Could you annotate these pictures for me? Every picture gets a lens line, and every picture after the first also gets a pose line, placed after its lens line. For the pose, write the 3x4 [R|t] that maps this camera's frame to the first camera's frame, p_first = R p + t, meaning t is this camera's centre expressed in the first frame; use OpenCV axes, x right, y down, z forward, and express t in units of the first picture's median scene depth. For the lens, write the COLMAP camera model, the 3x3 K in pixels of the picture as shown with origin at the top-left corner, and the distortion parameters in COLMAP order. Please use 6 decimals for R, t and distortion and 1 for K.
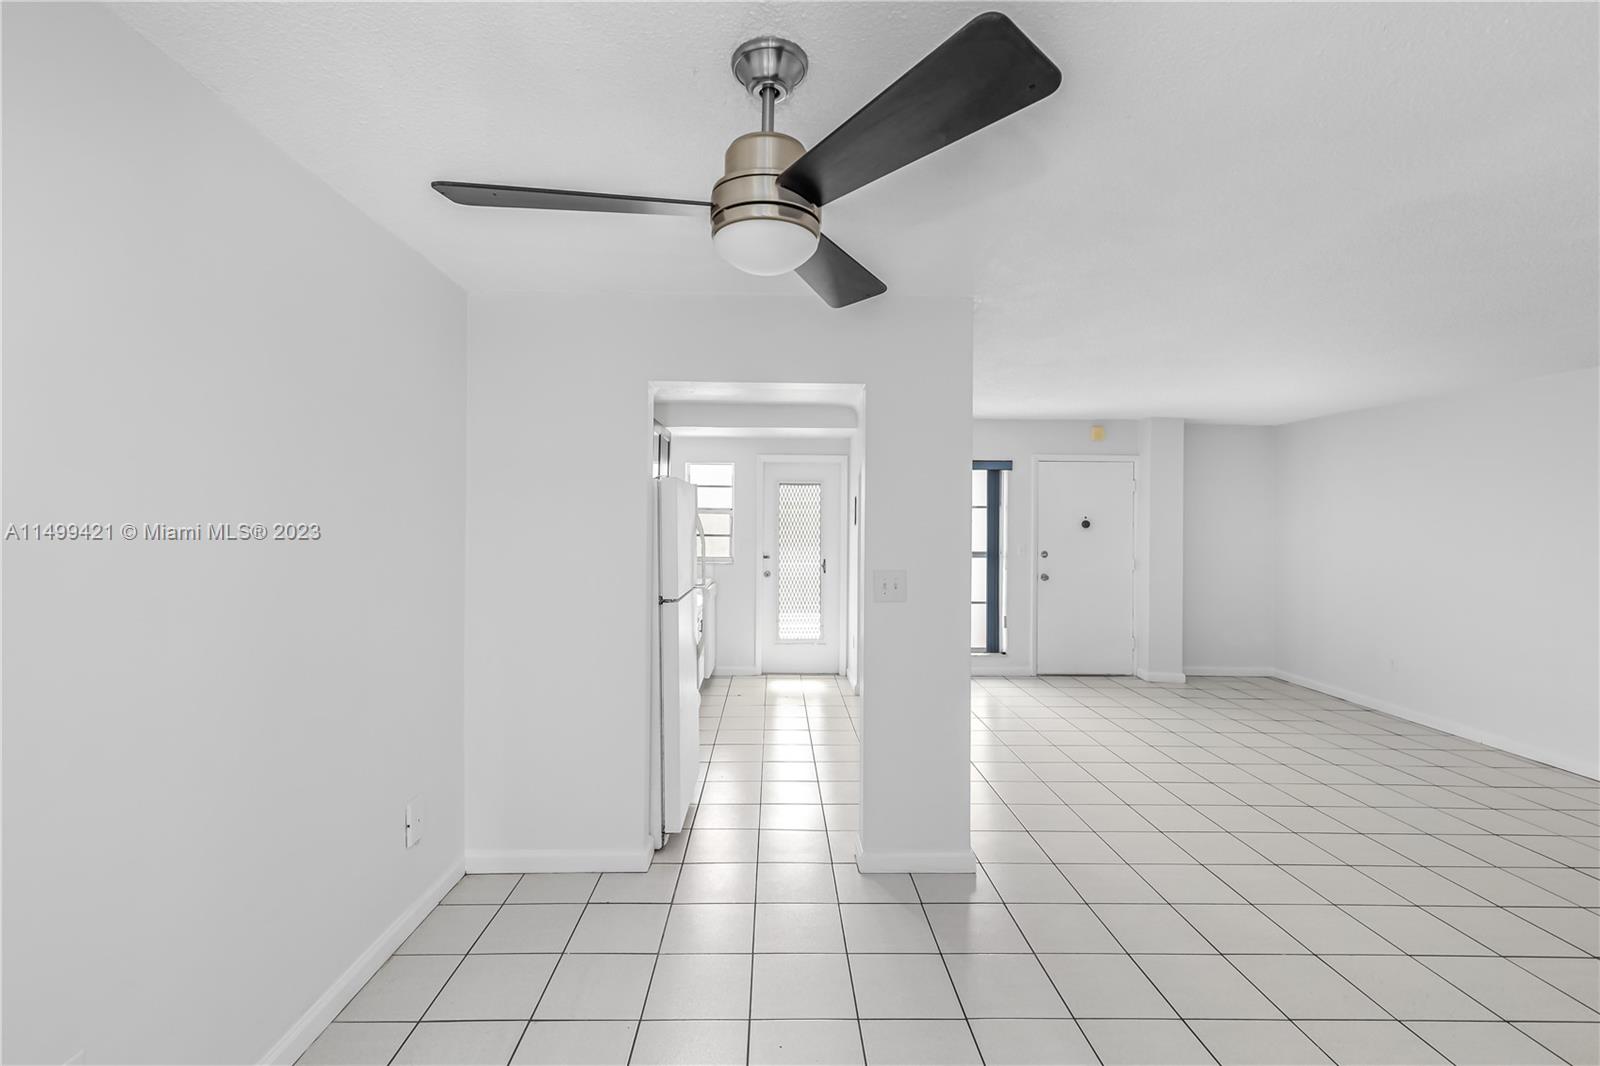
lens RADIAL K [[711.4, 0, 786.9], [0, 711.4, 521.7], [0, 0, 1]] dist [0.009869, -0.000317]
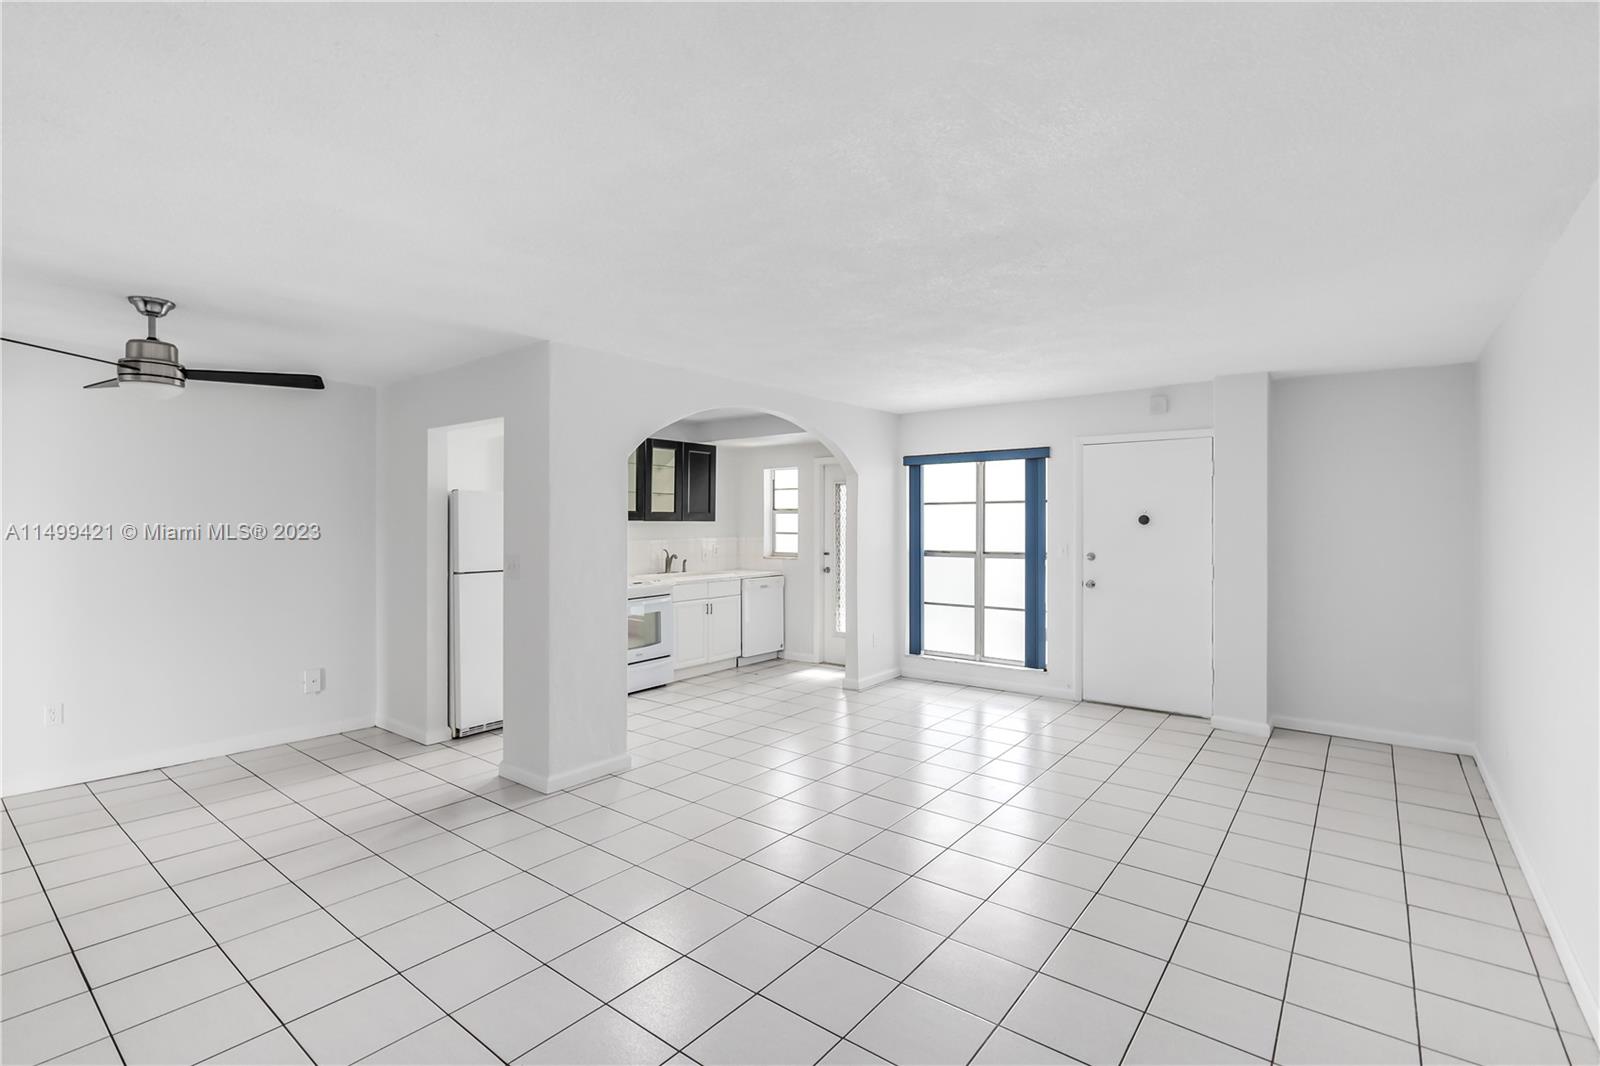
lens RADIAL K [[711.4, 0, 799.9], [0, 711.4, 539.2], [0, 0, 1]] dist [0.009869, -0.000317]
pose [[0.790300, 0.007352, -0.612675, 0.602421], [-0.001866, 0.999952, 0.009591, 0.018154], [0.612717, -0.006436, 0.790276, 0.132774]]
